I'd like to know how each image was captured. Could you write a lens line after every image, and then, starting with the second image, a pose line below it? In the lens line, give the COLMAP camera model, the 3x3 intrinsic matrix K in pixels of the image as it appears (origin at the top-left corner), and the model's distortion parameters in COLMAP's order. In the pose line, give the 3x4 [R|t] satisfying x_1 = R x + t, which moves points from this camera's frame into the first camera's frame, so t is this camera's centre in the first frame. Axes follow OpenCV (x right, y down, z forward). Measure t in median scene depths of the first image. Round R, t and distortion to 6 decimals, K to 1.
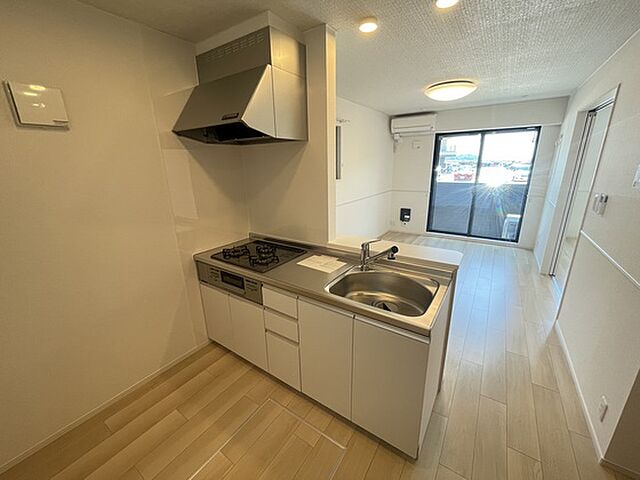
lens RADIAL K [[259.5, 0, 315.8], [0, 259.5, 236.4], [0, 0, 1]] dist [-0.006167, 0.001212]
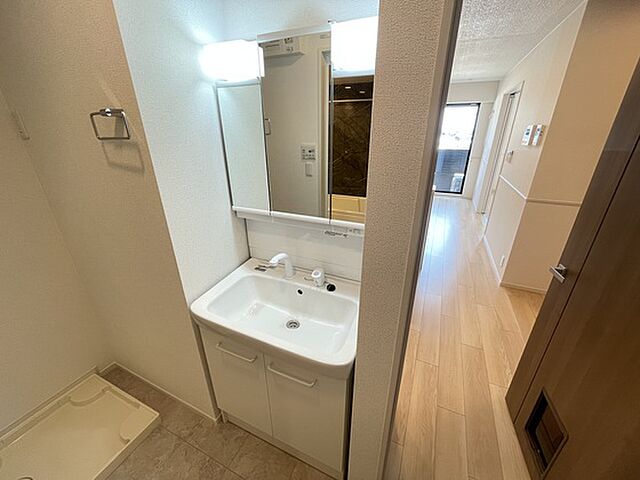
lens RADIAL K [[259.5, 0, 312.0], [0, 259.5, 238.8], [0, 0, 1]] dist [-0.006167, 0.001212]
pose [[0.987903, -0.052248, 0.146007, -0.268485], [0.035610, 0.992804, 0.114330, 0.103713], [-0.150930, -0.107748, 0.982655, -0.313972]]
